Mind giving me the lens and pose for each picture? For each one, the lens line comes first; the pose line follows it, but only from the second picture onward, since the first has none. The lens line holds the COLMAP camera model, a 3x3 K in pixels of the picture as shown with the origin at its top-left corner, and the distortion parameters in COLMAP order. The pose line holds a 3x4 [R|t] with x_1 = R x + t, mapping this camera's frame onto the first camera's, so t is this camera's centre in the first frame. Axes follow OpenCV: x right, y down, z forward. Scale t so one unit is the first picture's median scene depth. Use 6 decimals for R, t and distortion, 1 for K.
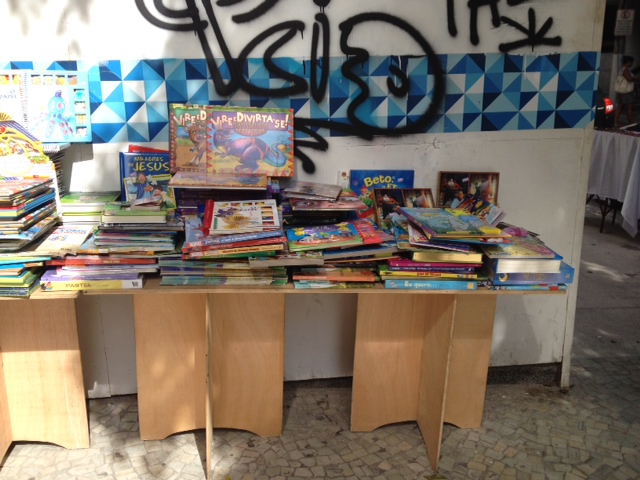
lens RADIAL K [[592.5, 0, 317.0], [0, 592.5, 241.4], [0, 0, 1]] dist [0.100100, -0.215770]
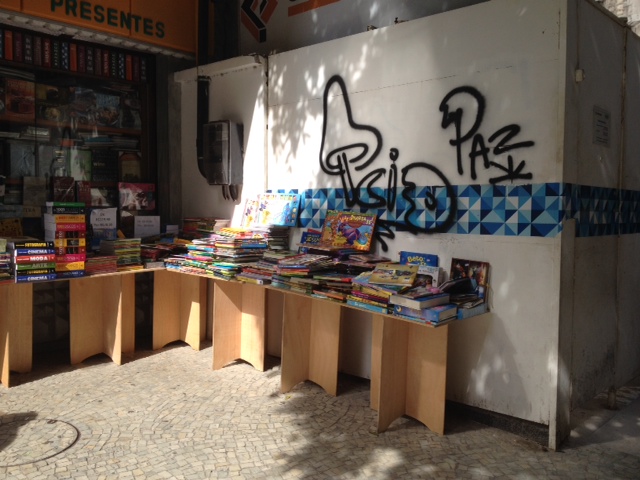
lens RADIAL K [[592.5, 0, 317.0], [0, 592.5, 241.4], [0, 0, 1]] dist [0.100100, -0.215770]
pose [[0.648441, 0.067084, -0.758303, 1.184656], [-0.224215, 0.968754, -0.106030, 0.085567], [0.727497, 0.238777, 0.643221, -0.260885]]
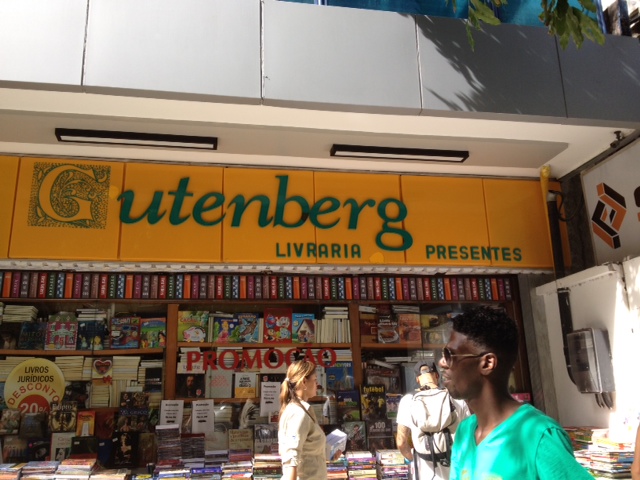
lens RADIAL K [[592.5, 0, 317.0], [0, 592.5, 241.4], [0, 0, 1]] dist [0.100100, -0.215770]
pose [[0.066705, -0.248354, -0.966370, 1.467851], [-0.240208, 0.936044, -0.257141, 0.018631], [0.968427, 0.249283, 0.002783, -0.280883]]
